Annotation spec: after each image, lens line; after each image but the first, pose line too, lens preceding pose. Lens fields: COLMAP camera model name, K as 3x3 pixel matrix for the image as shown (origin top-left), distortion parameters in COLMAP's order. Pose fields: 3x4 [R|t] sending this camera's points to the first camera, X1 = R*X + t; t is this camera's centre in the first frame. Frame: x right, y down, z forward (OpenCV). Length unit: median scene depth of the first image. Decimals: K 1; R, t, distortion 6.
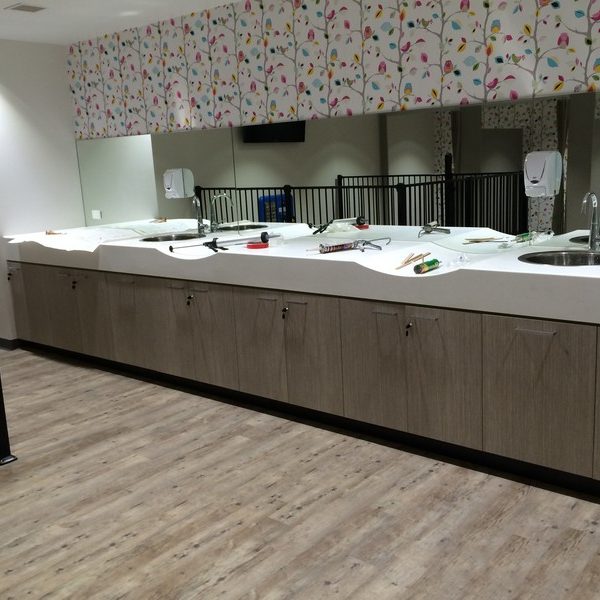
lens RADIAL K [[713.6, 0, 300.0], [0, 713.6, 300.0], [0, 0, 1]] dist [-0.010639, -0.039406]
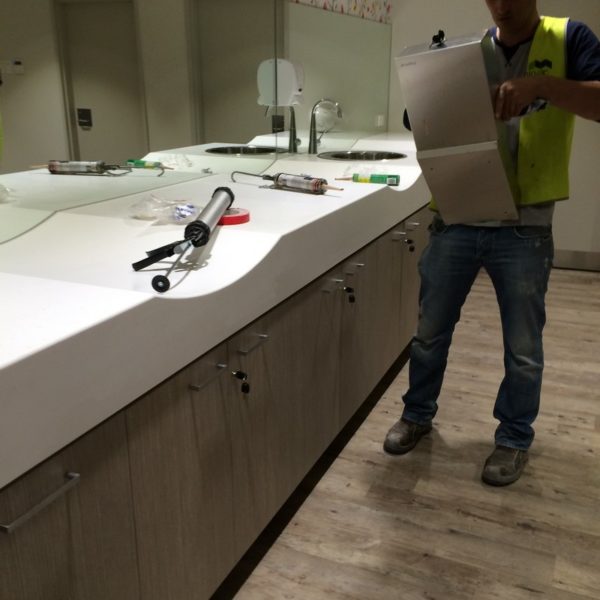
lens RADIAL K [[713.6, 0, 300.0], [0, 713.6, 300.0], [0, 0, 1]] dist [-0.010639, -0.039406]
pose [[-0.301836, -0.248571, 0.920384, -0.612587], [0.196246, 0.928537, 0.315131, -0.187747], [-0.932943, 0.275740, -0.231485, 1.244936]]
